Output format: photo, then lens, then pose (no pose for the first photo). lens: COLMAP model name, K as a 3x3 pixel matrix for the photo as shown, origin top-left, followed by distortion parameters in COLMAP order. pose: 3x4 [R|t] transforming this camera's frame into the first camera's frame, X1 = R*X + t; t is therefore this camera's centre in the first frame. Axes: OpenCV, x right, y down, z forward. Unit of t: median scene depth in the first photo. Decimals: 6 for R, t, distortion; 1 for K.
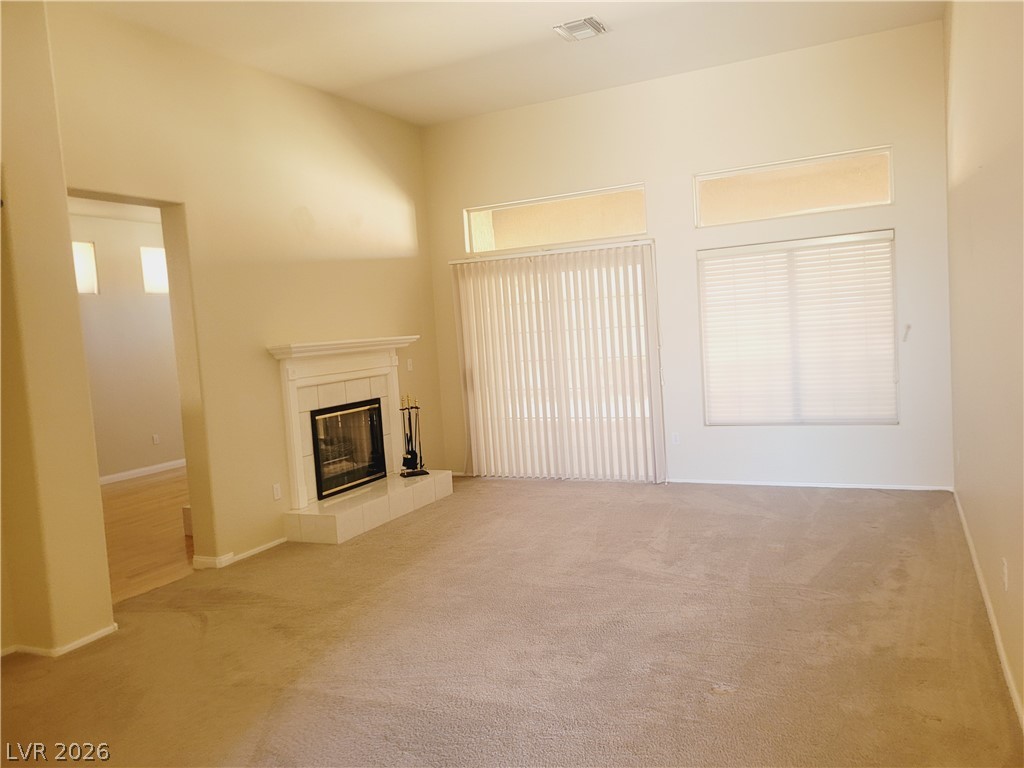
lens RADIAL K [[781.9, 0, 529.5], [0, 781.9, 380.4], [0, 0, 1]] dist [0.015297, 0.004405]
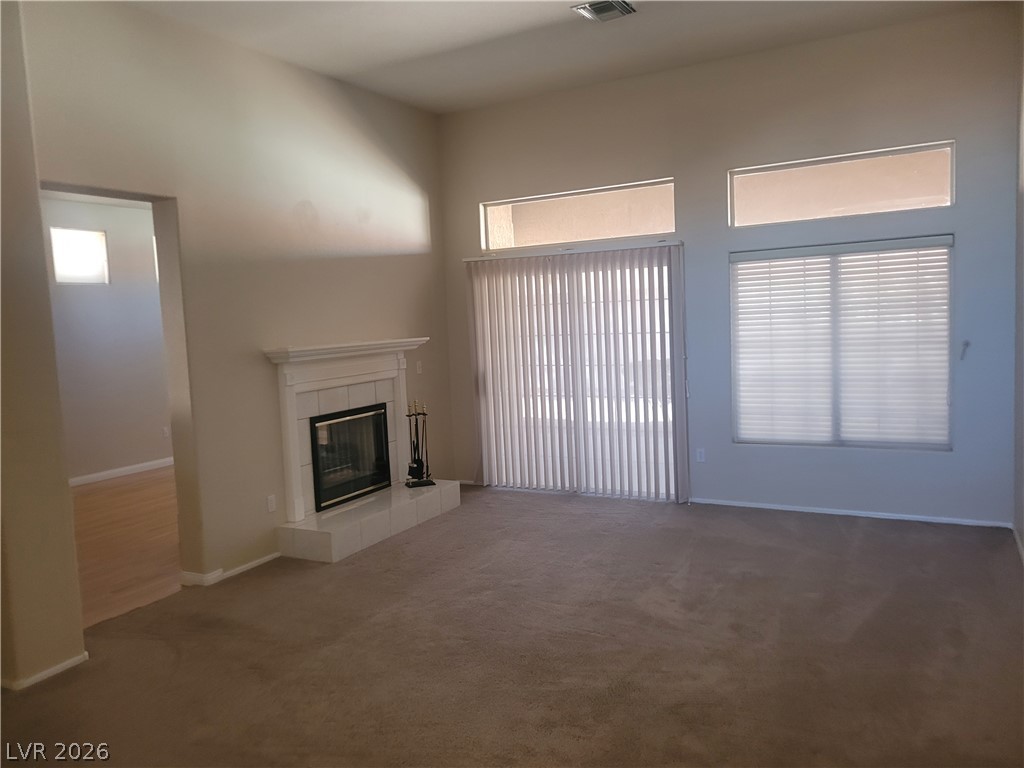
lens RADIAL K [[777.0, 0, 511.2], [0, 777.0, 375.0], [0, 0, 1]] dist [0.017068, -0.004976]
pose [[0.998099, 0.025430, -0.056145, 0.013435], [-0.024746, 0.999611, 0.012841, -0.029179], [0.056450, -0.011427, 0.998340, 0.074123]]
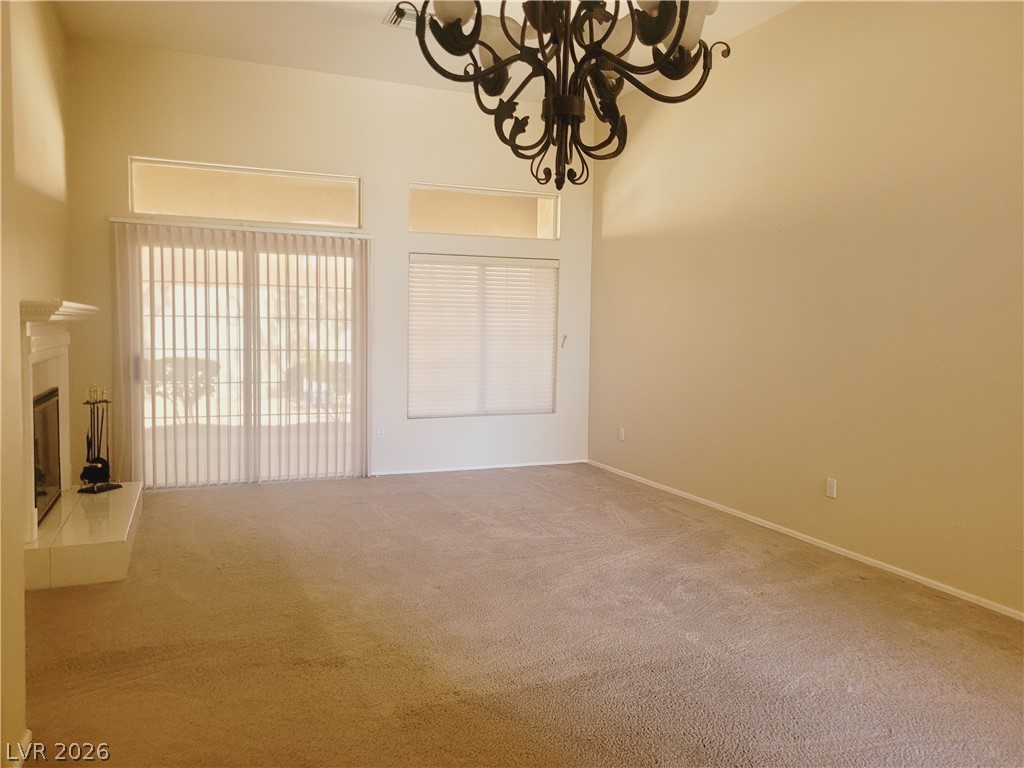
lens RADIAL K [[777.0, 0, 511.2], [0, 777.0, 375.0], [0, 0, 1]] dist [0.017068, -0.004976]
pose [[0.656274, 0.029705, 0.753937, -0.499042], [-0.004898, 0.999371, -0.035112, 0.036761], [-0.754507, 0.019350, 0.656007, 0.215080]]
